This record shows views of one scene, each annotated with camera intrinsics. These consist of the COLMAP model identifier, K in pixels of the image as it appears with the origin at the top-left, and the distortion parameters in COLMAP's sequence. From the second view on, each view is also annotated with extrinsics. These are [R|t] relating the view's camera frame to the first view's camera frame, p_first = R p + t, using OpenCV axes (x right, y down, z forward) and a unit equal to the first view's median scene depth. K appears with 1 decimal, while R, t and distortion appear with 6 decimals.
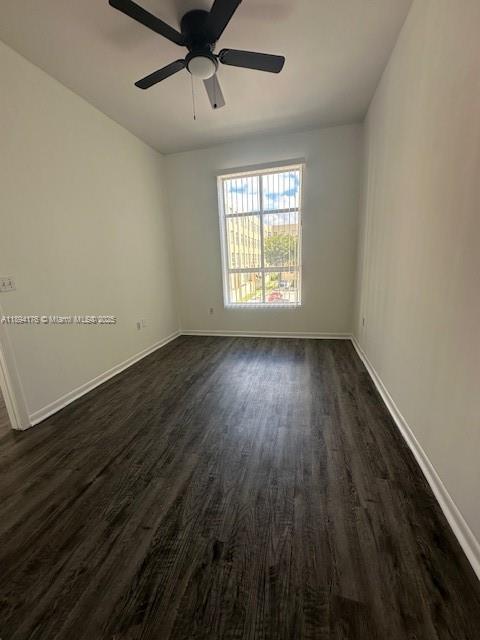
lens RADIAL K [[256.6, 0, 241.2], [0, 256.6, 315.9], [0, 0, 1]] dist [0.001528, -0.000438]
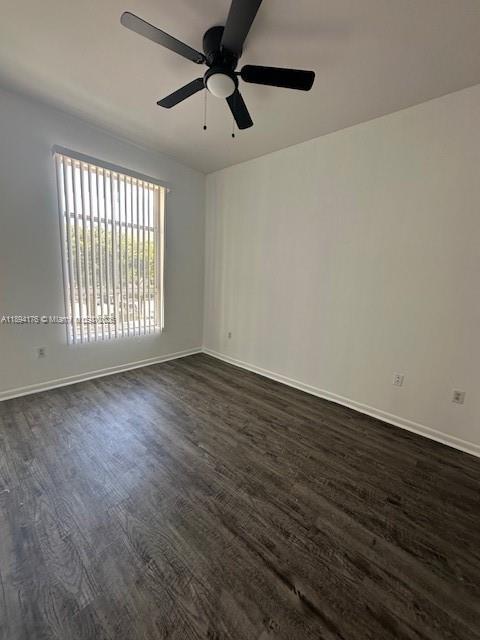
lens RADIAL K [[256.6, 0, 239.5], [0, 256.6, 318.3], [0, 0, 1]] dist [0.001528, -0.000438]
pose [[0.459665, -0.078804, 0.884589, -1.037105], [0.111292, 0.993315, 0.030658, -0.157133], [-0.881091, 0.084355, 0.465363, 0.615535]]
